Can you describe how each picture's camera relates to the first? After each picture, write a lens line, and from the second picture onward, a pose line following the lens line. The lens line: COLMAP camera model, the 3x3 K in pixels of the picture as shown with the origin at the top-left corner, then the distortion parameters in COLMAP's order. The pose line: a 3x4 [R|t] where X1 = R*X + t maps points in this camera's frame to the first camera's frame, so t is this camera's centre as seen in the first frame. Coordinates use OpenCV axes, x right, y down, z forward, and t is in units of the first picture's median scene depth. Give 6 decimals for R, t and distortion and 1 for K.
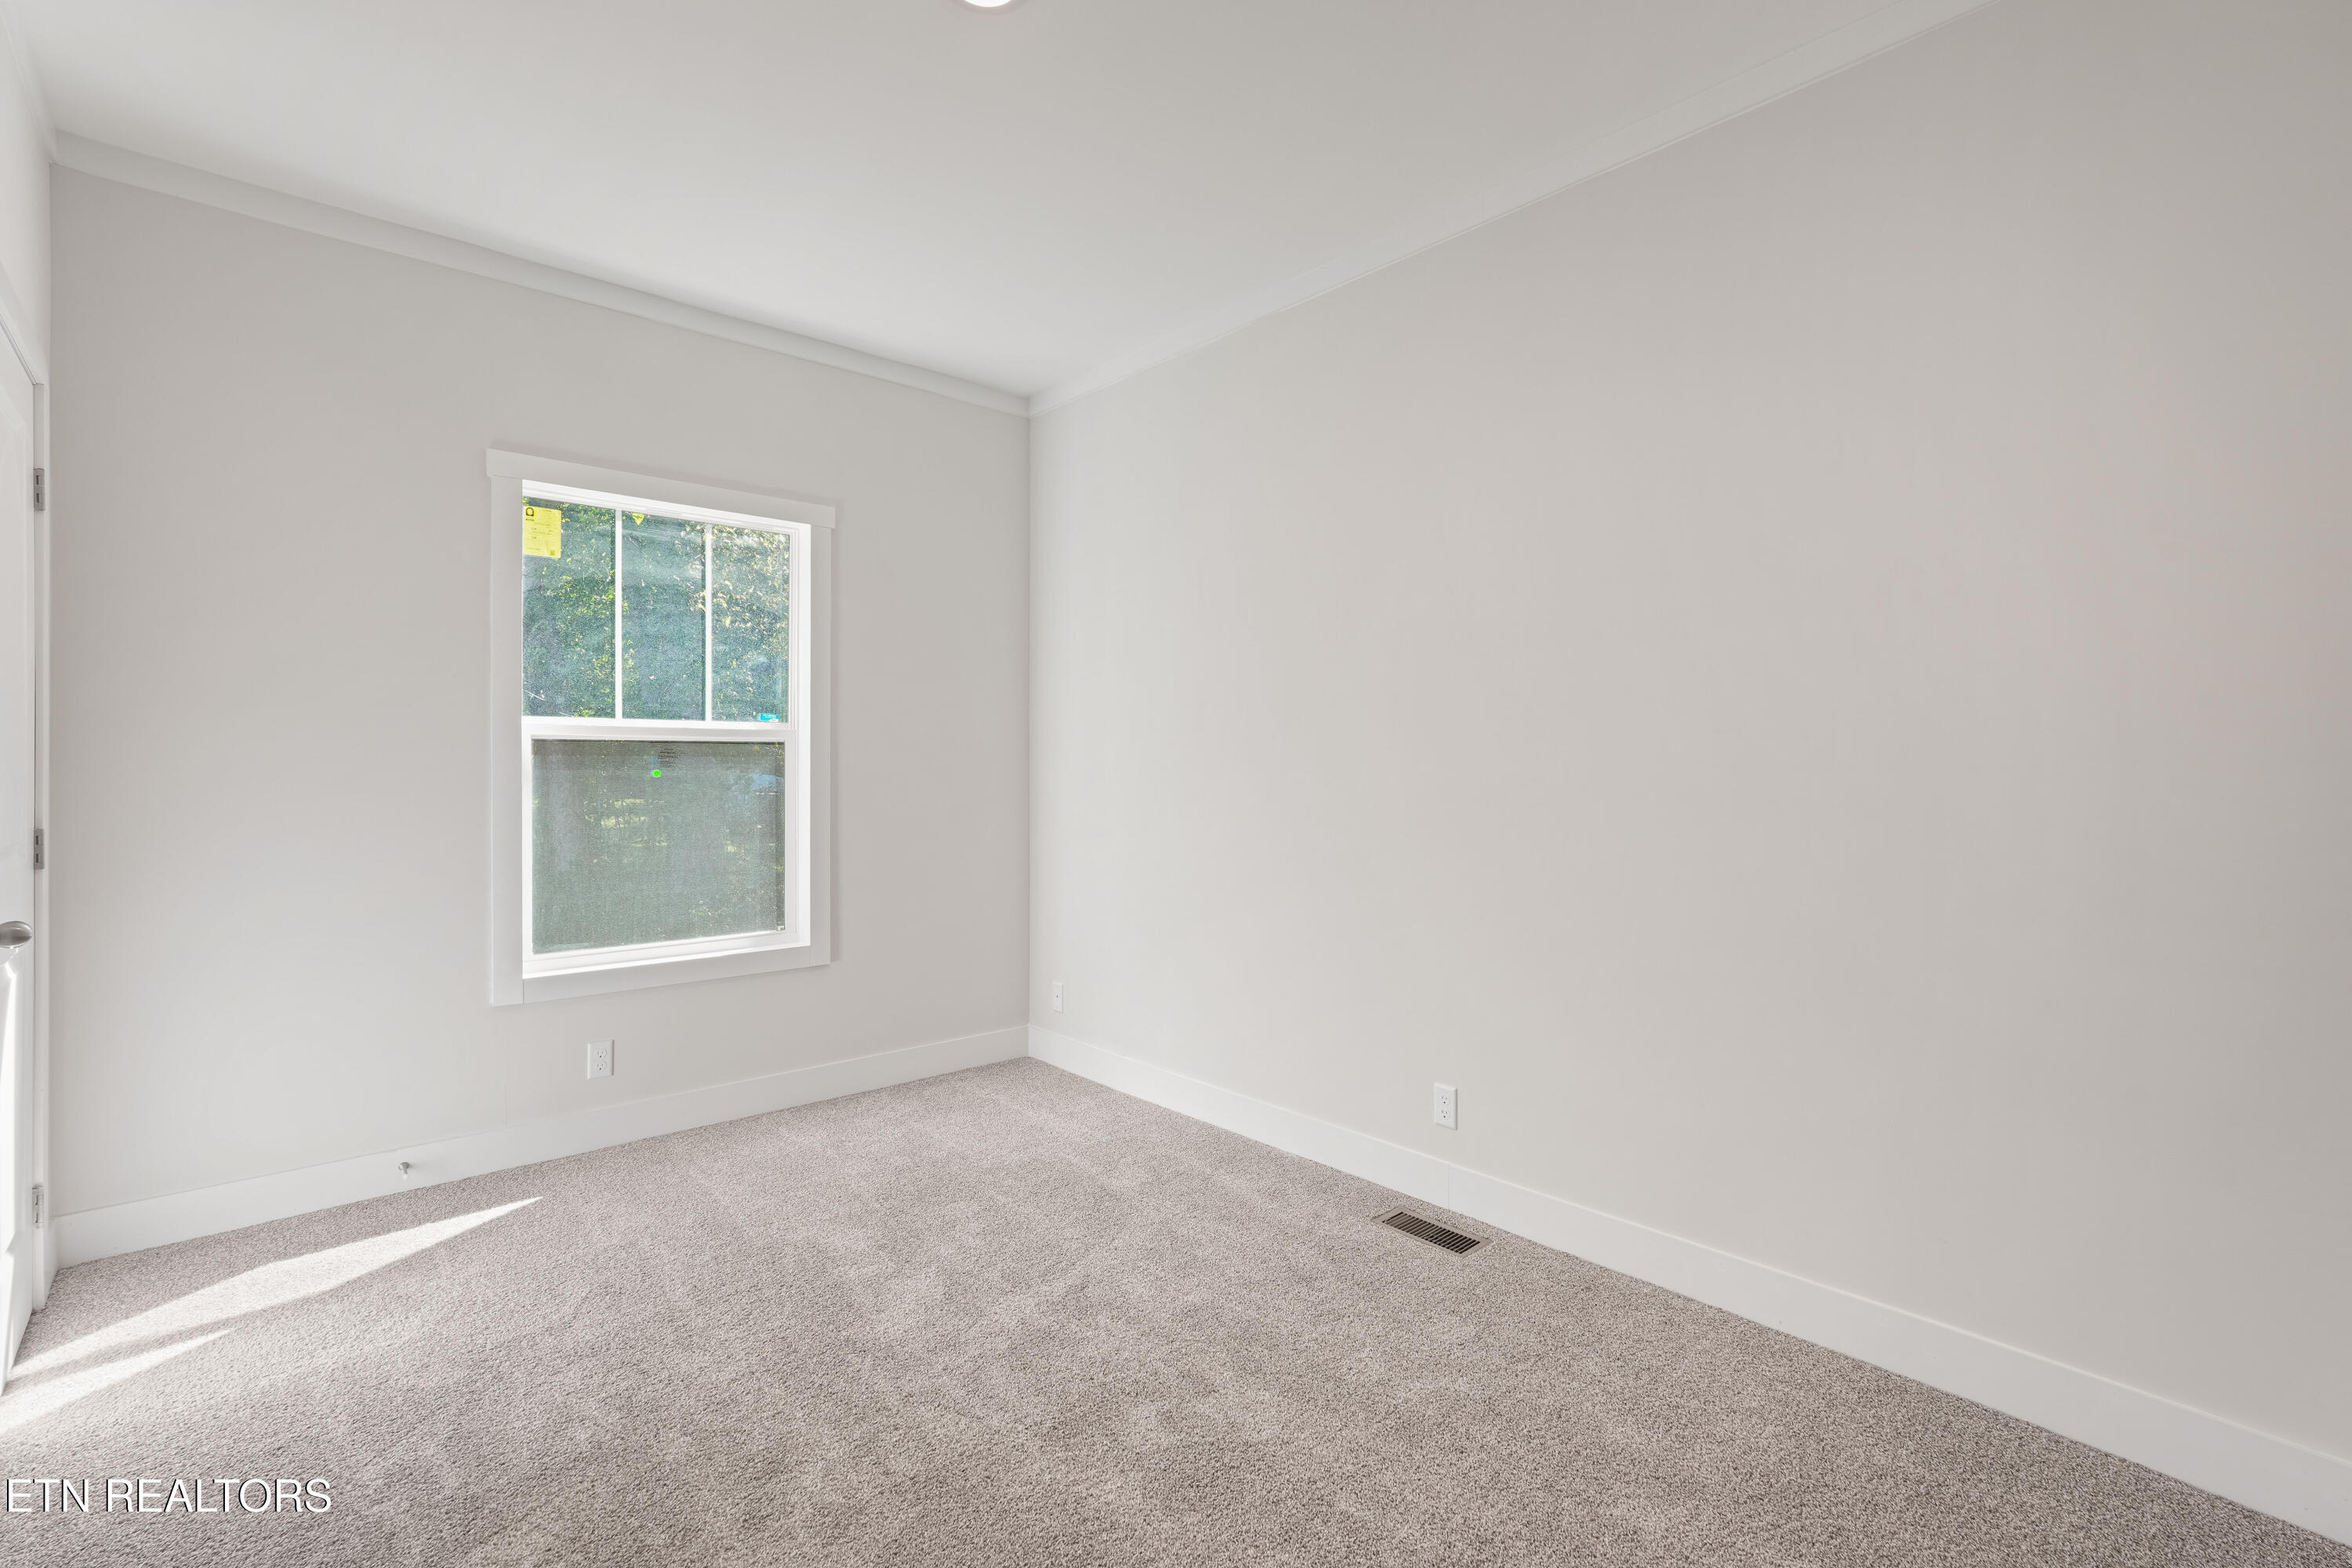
lens RADIAL K [[1089.9, 0, 1159.6], [0, 1089.9, 763.1], [0, 0, 1]] dist [-0.000169, -0.000134]
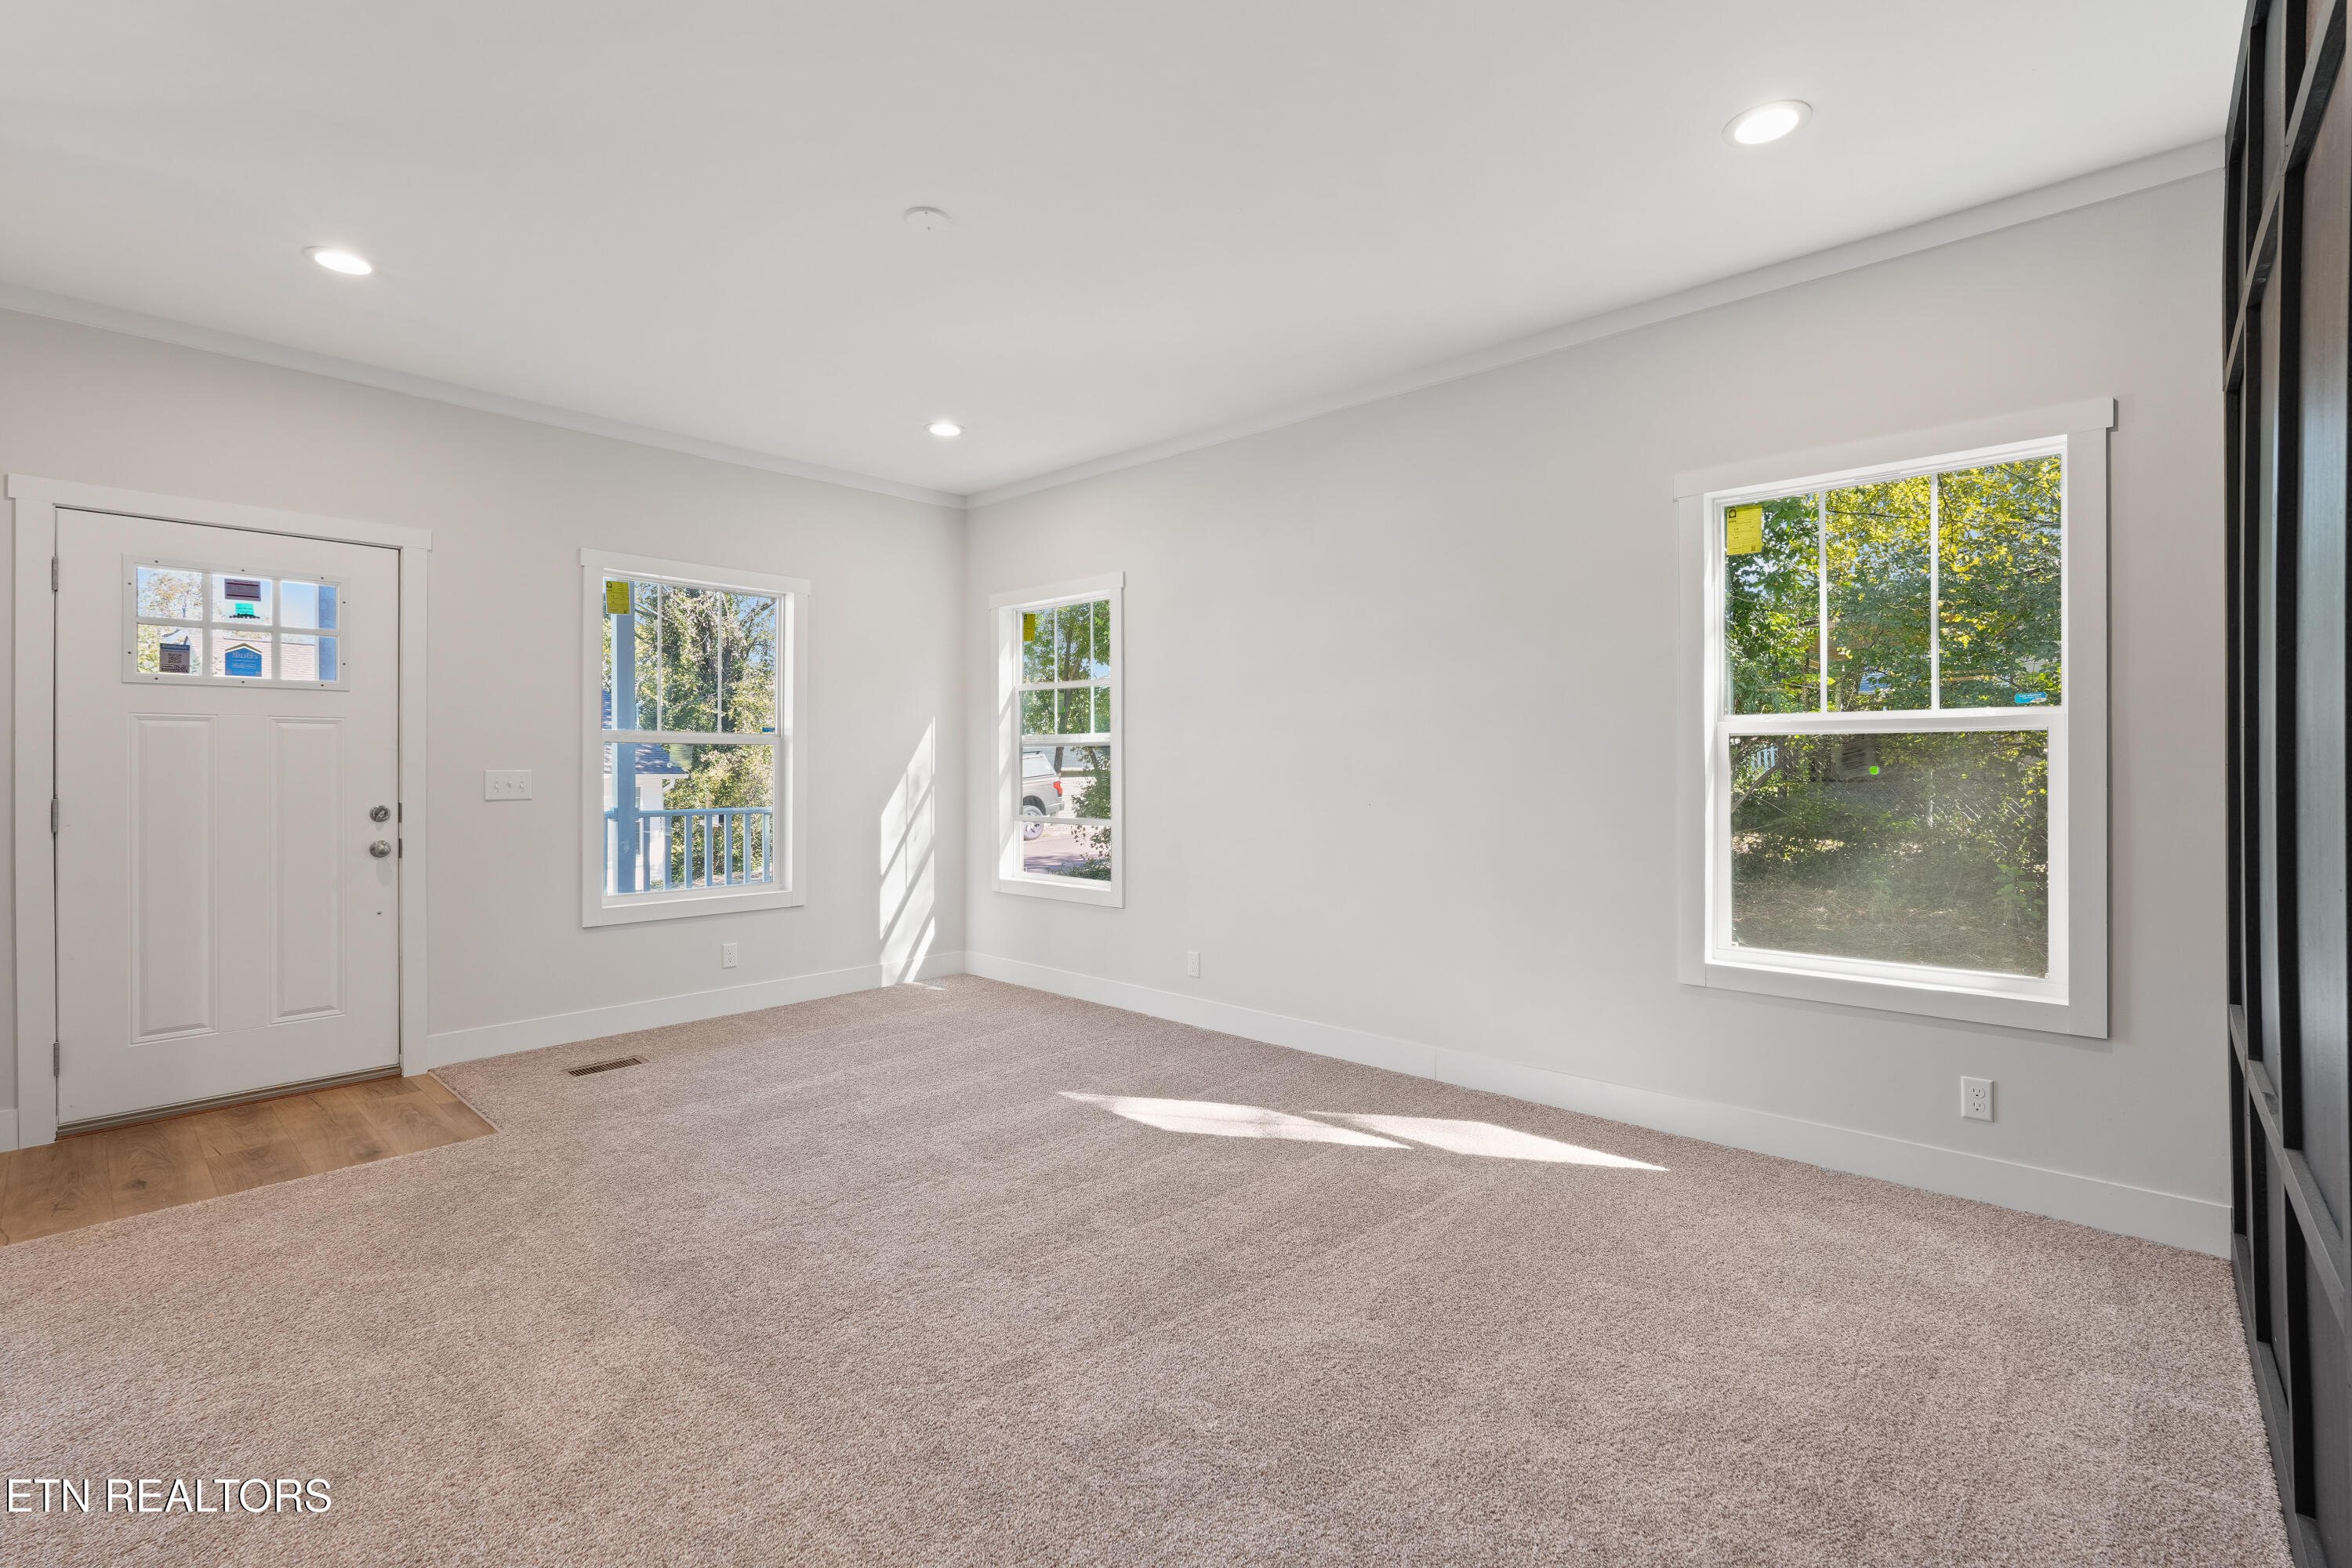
lens RADIAL K [[1089.9, 0, 1159.6], [0, 1089.9, 763.1], [0, 0, 1]] dist [-0.000169, -0.000134]
pose [[0.082732, 0.002206, -0.996569, 0.401822], [0.001808, 0.999996, 0.002364, -0.000263], [0.996570, -0.001998, 0.082728, 0.364259]]
